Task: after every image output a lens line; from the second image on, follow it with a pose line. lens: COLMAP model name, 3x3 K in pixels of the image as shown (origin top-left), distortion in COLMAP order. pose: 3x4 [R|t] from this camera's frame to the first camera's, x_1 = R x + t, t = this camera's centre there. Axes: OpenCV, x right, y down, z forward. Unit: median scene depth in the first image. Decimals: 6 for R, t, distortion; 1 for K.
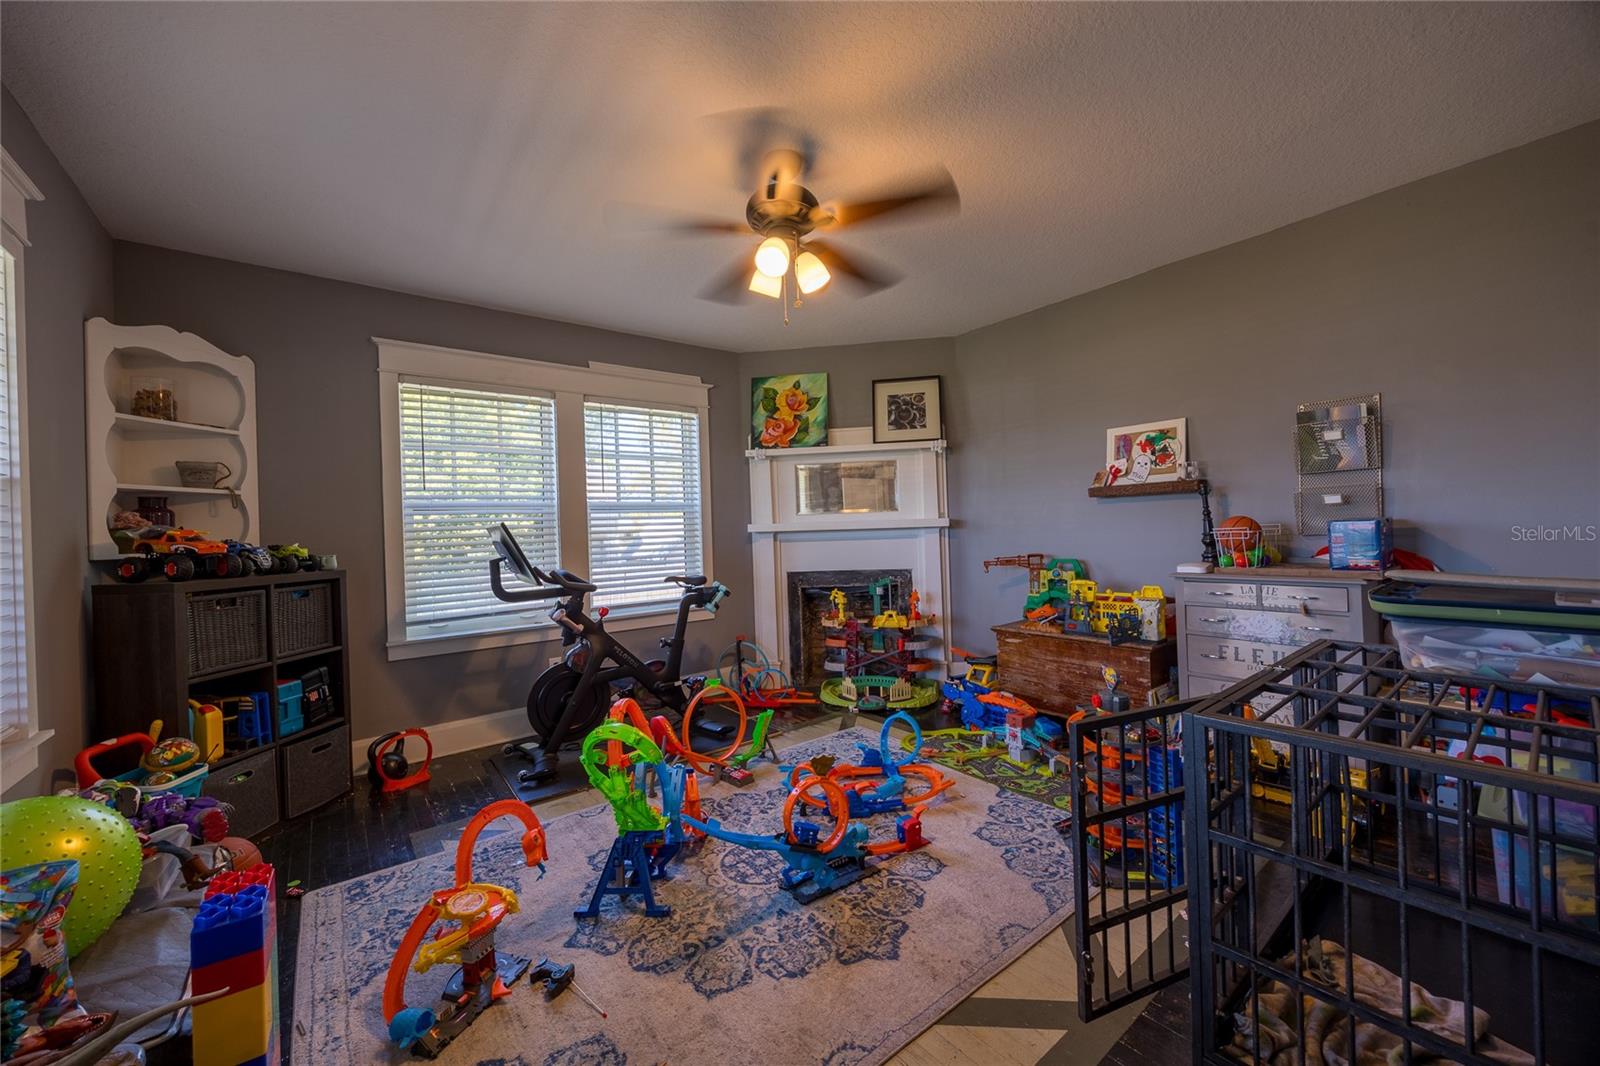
lens RADIAL K [[587.8, 0, 792.1], [0, 587.8, 533.3], [0, 0, 1]] dist [-0.004465, 0.000253]
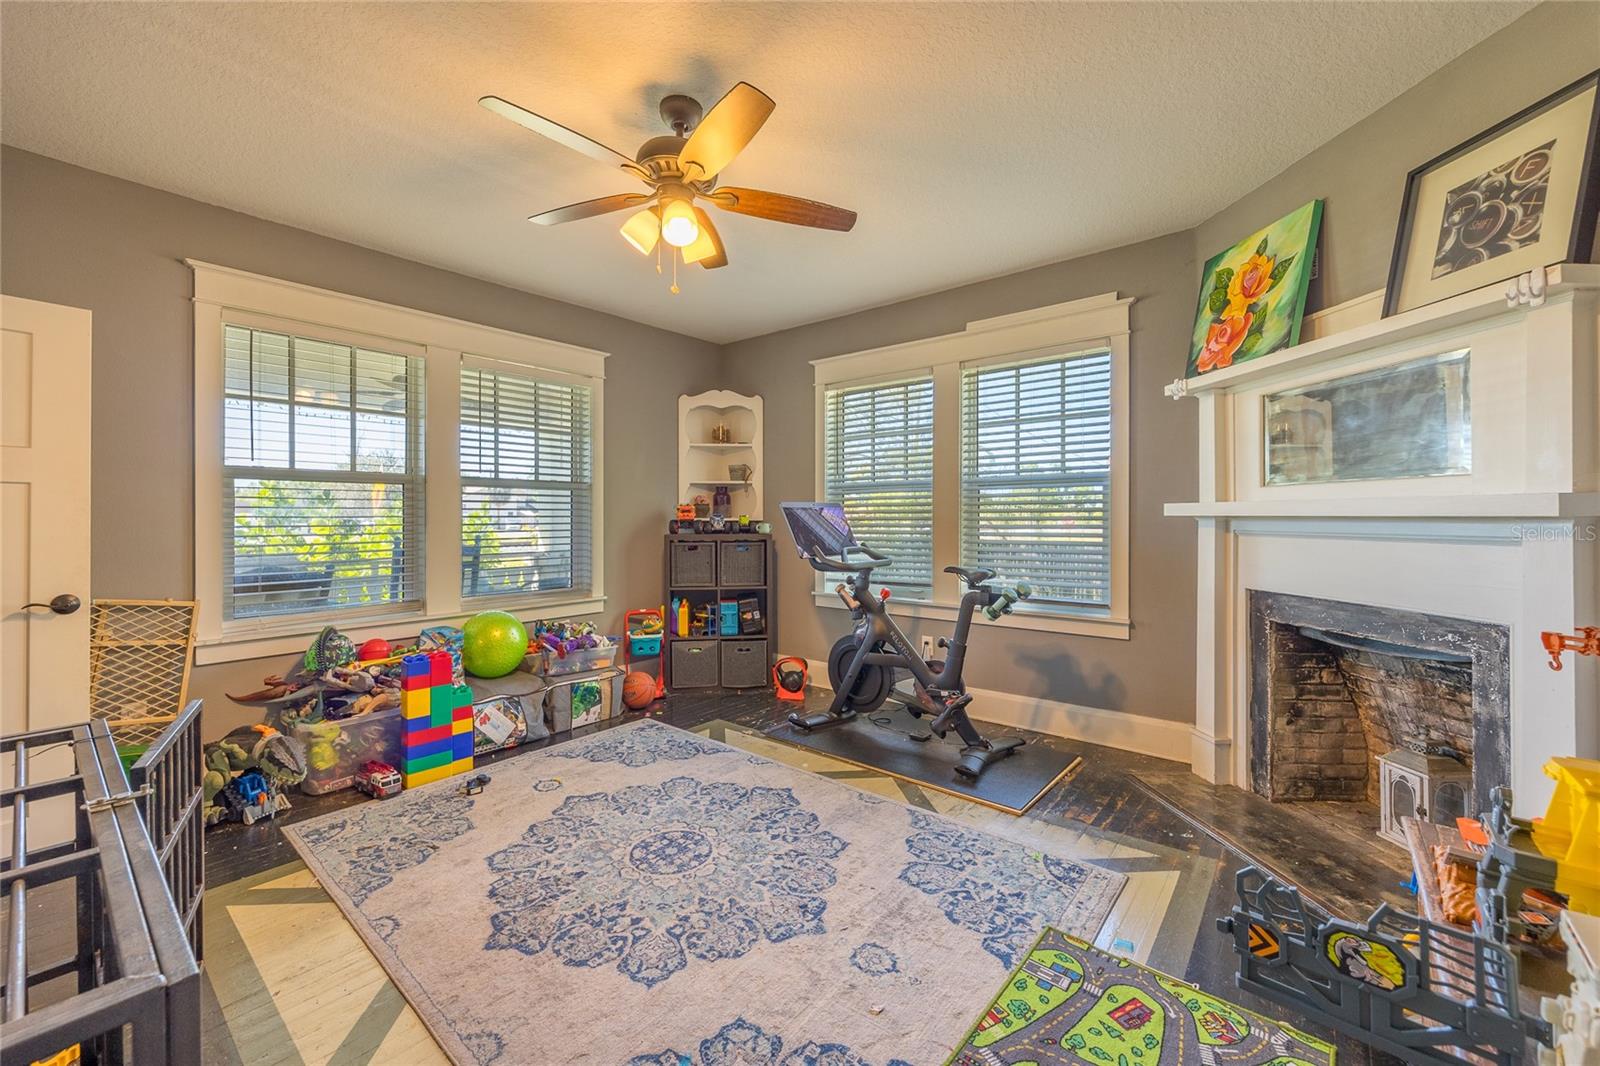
lens RADIAL K [[617.6, 0, 801.8], [0, 617.6, 518.7], [0, 0, 1]] dist [-0.003602, -0.000046]
pose [[0.246825, 0.034926, -0.968430, 0.765941], [-0.008286, 0.999390, 0.033931, -0.029299], [0.969025, -0.000350, 0.246964, 0.741301]]
